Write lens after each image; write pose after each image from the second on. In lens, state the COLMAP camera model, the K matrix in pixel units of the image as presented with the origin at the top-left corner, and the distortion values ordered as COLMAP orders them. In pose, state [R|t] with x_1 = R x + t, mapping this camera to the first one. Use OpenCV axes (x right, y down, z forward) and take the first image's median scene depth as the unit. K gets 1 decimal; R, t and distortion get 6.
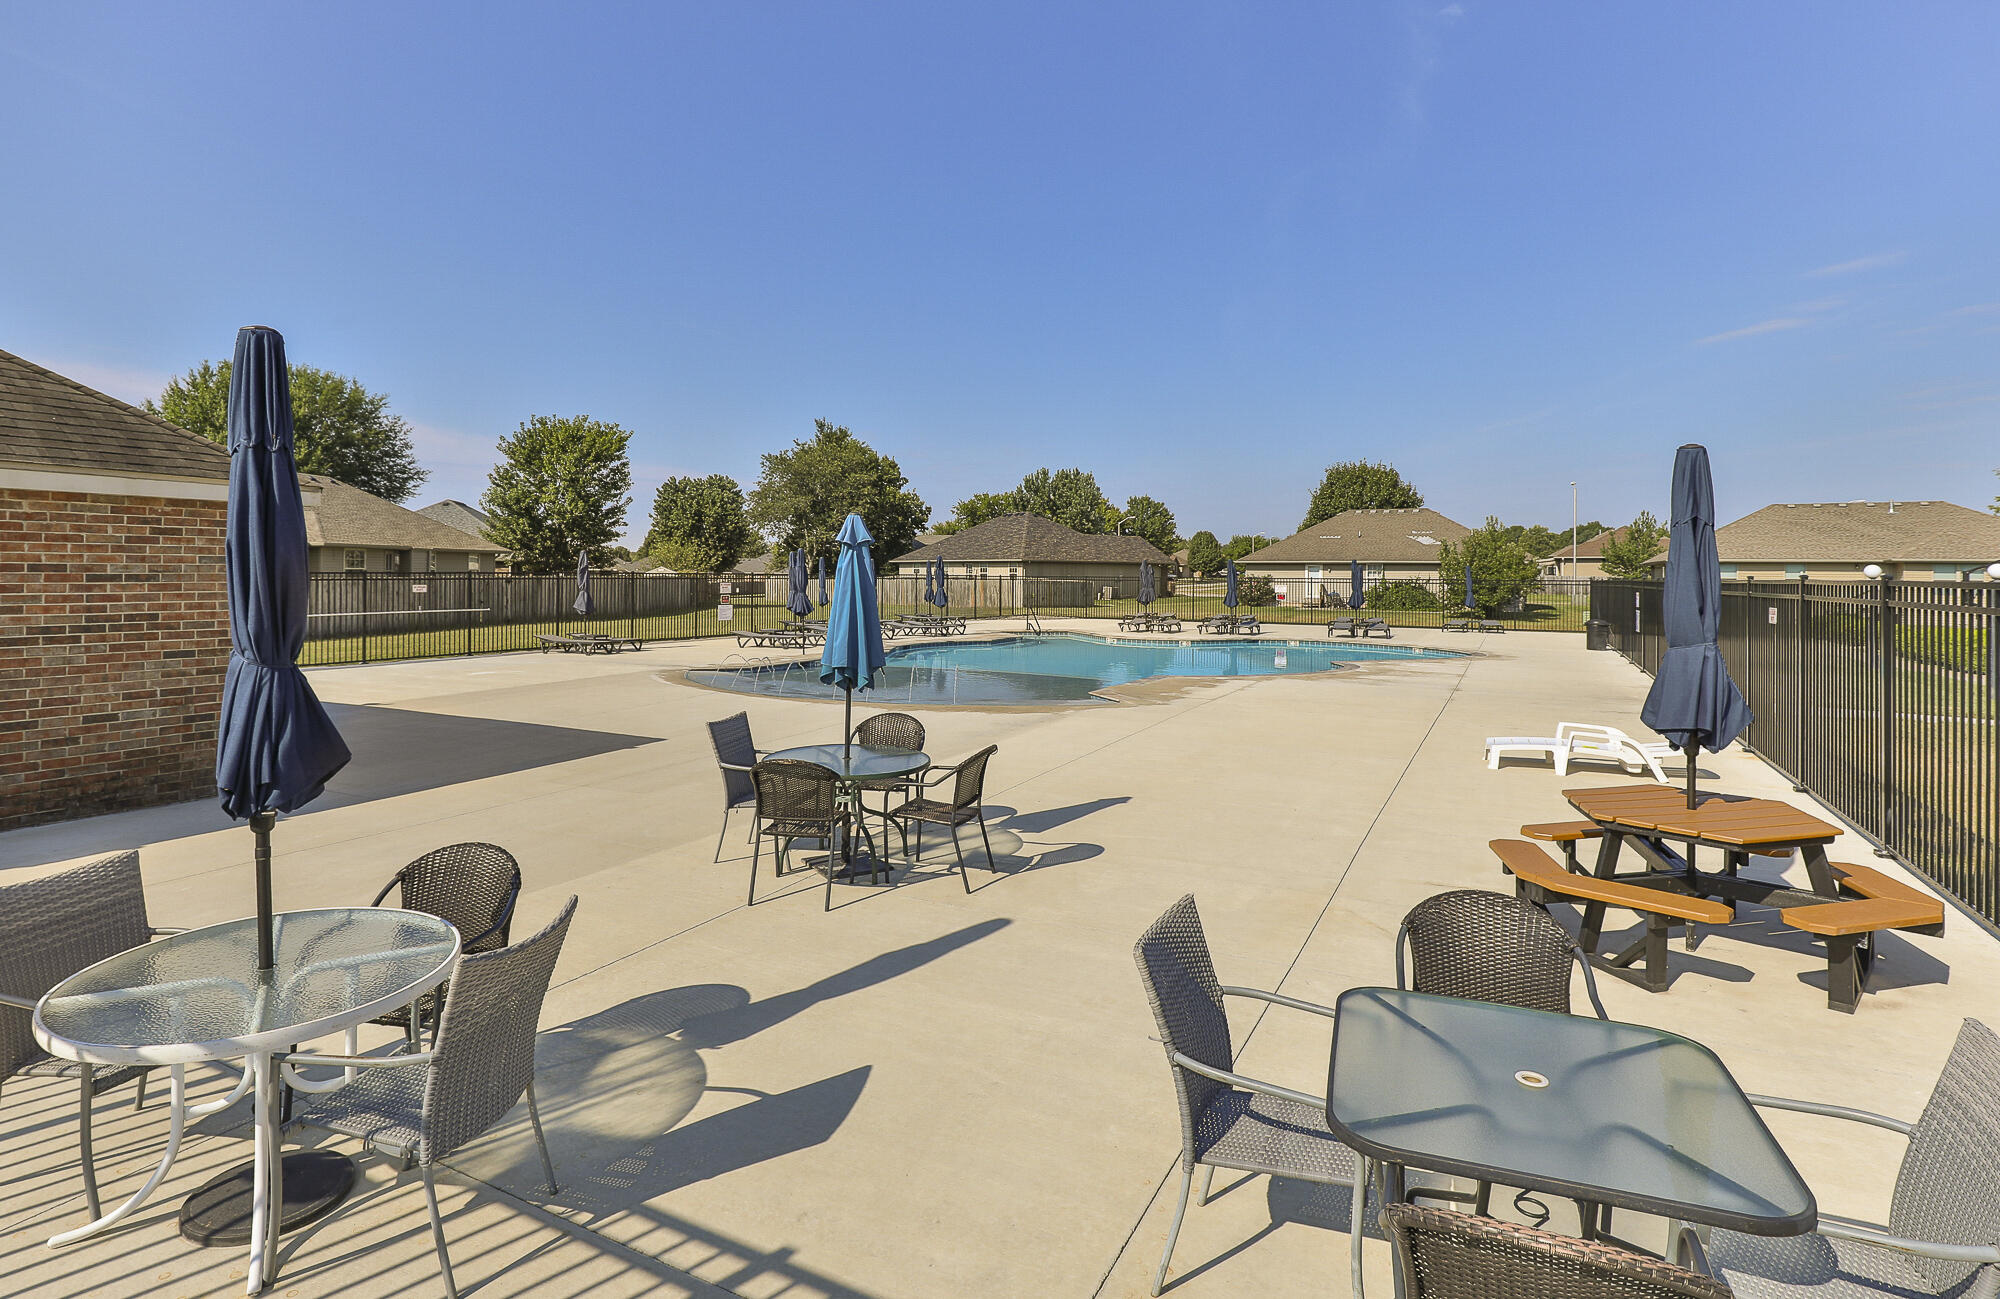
lens RADIAL K [[1052.1, 0, 1000.0], [0, 1052.1, 649.5], [0, 0, 1]] dist [0.000829, 0.000329]
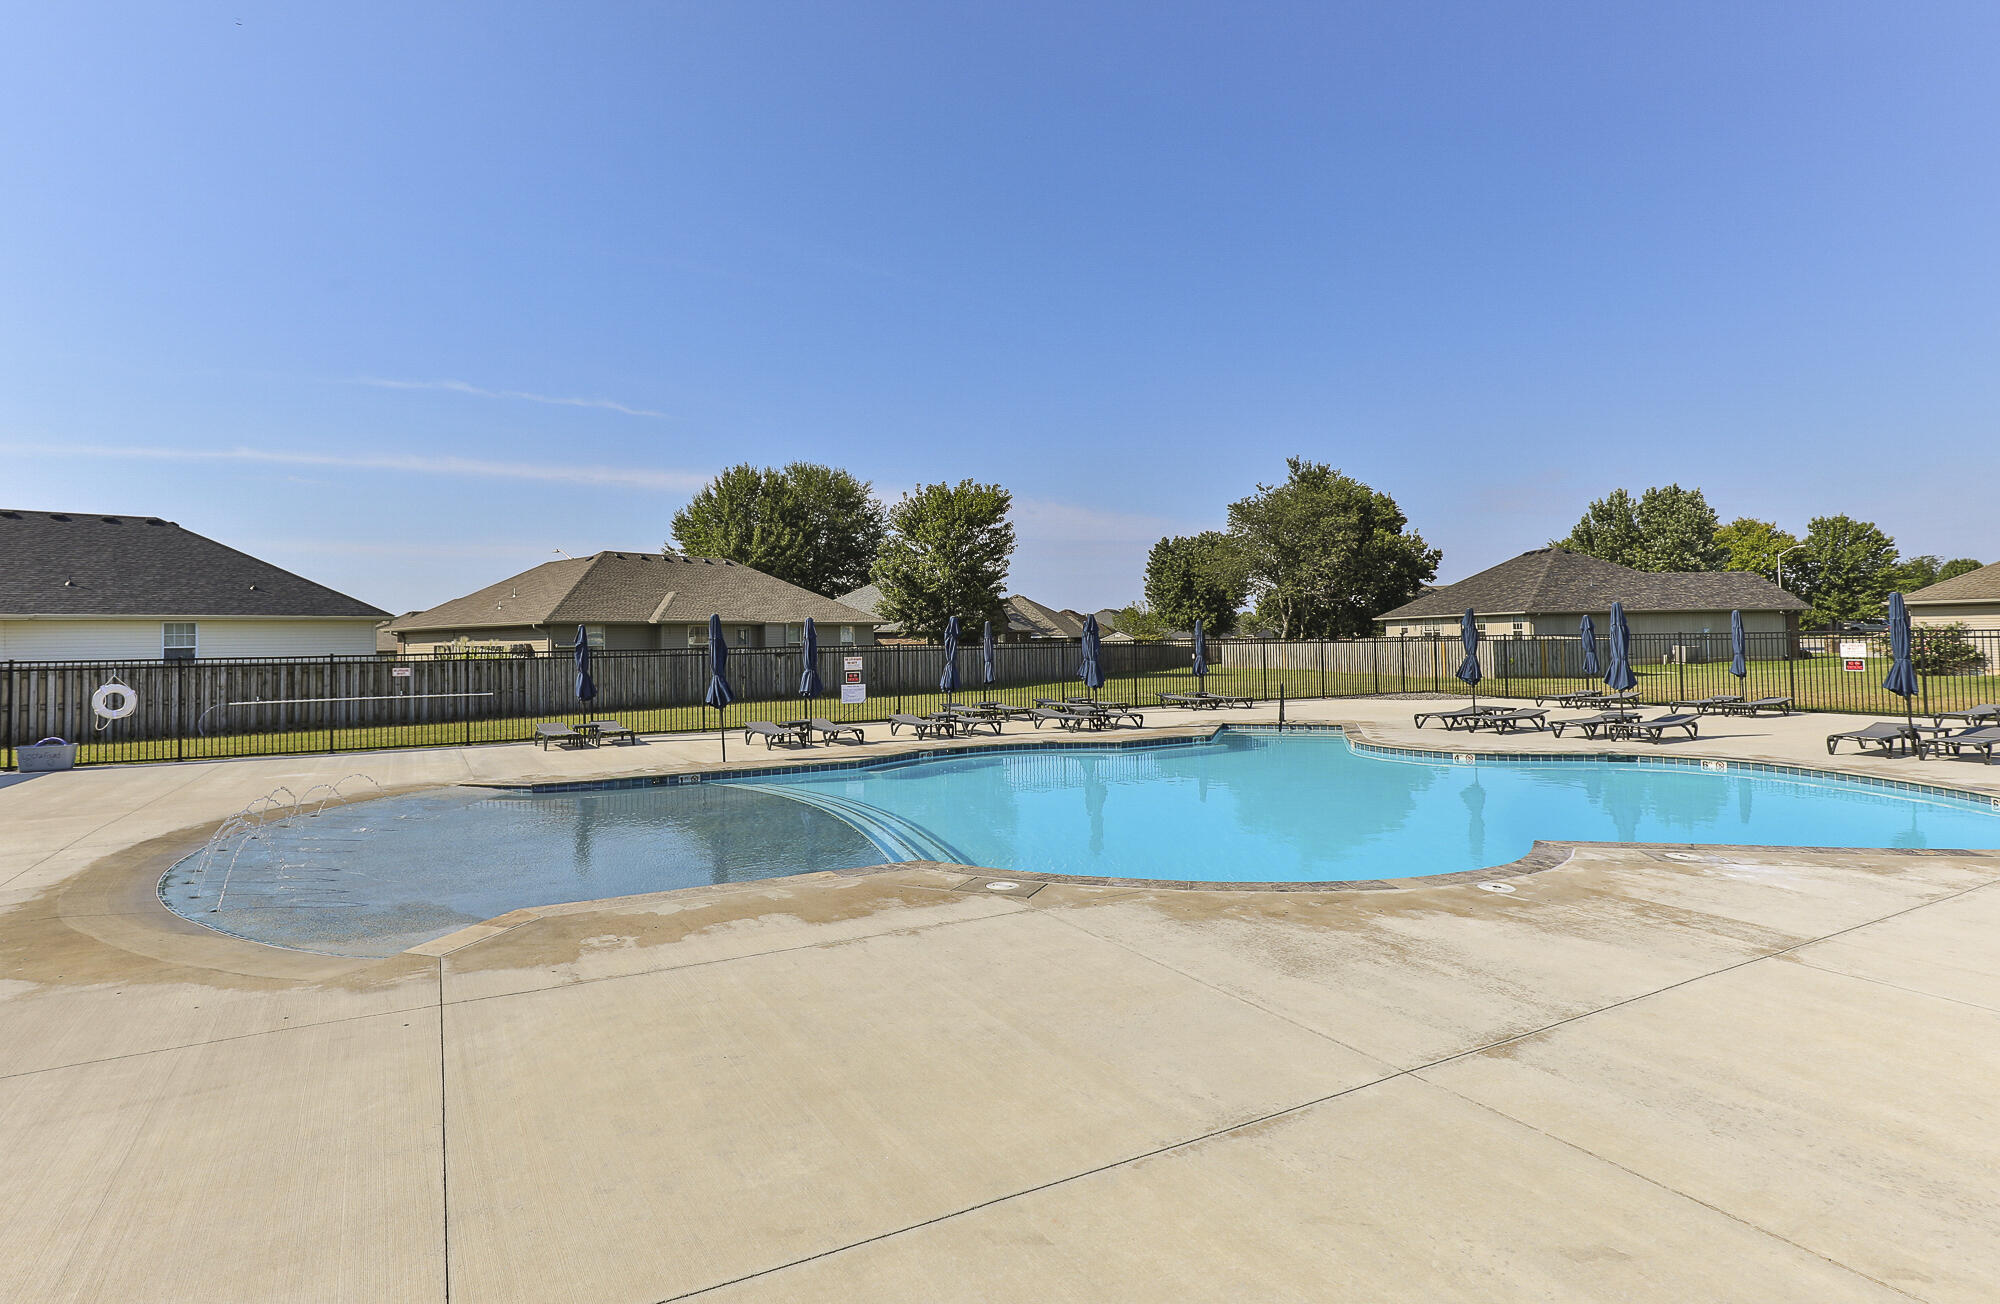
lens RADIAL K [[1052.1, 0, 1000.0], [0, 1052.1, 652.0], [0, 0, 1]] dist [0.000829, 0.000329]
pose [[0.827756, -0.013650, -0.560923, 0.112643], [-0.017795, 0.998562, -0.050560, -0.011410], [0.560807, 0.051833, 0.826323, 0.157394]]
